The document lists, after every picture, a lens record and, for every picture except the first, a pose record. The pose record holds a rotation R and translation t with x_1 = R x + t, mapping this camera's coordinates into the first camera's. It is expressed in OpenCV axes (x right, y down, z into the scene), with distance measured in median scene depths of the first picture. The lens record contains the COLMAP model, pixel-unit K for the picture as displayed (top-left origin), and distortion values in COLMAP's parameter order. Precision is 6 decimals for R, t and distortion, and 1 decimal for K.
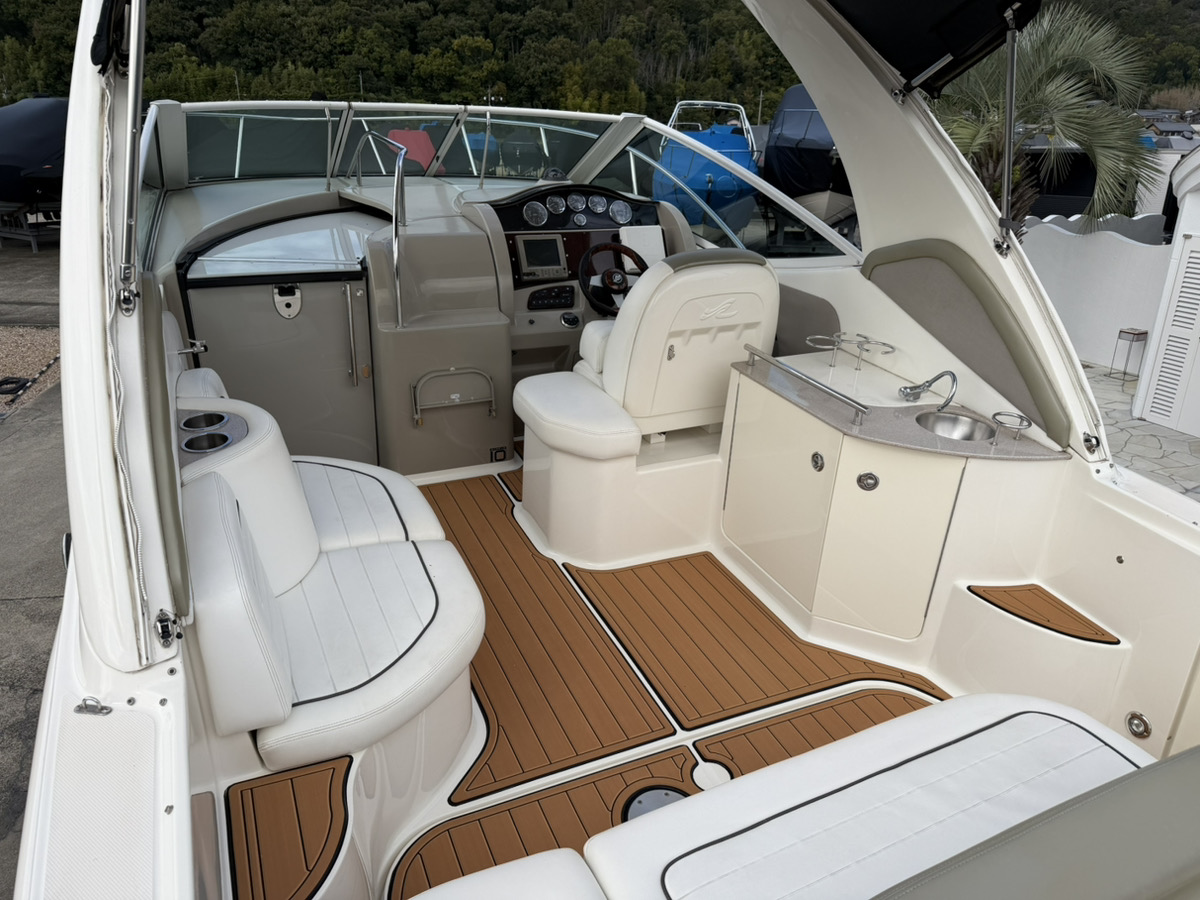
lens RADIAL K [[848.0, 0, 604.9], [0, 848.0, 444.1], [0, 0, 1]] dist [0.062216, -0.072973]
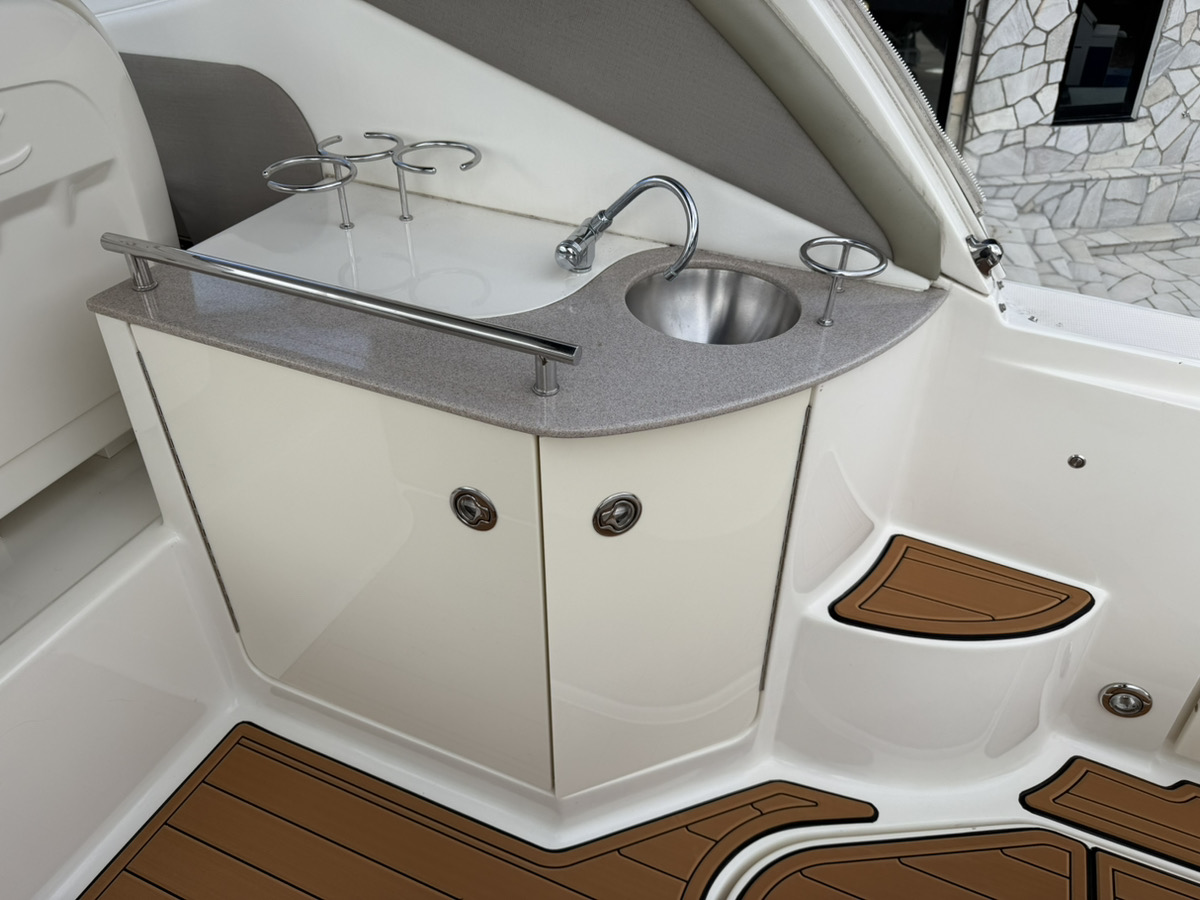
lens RADIAL K [[848.0, 0, 604.9], [0, 848.0, 444.1], [0, 0, 1]] dist [0.062216, -0.072973]
pose [[0.735658, -0.428467, 0.524617, 0.102893], [0.290690, 0.899268, 0.326826, -0.104190], [-0.611806, -0.087931, 0.786105, 0.635463]]
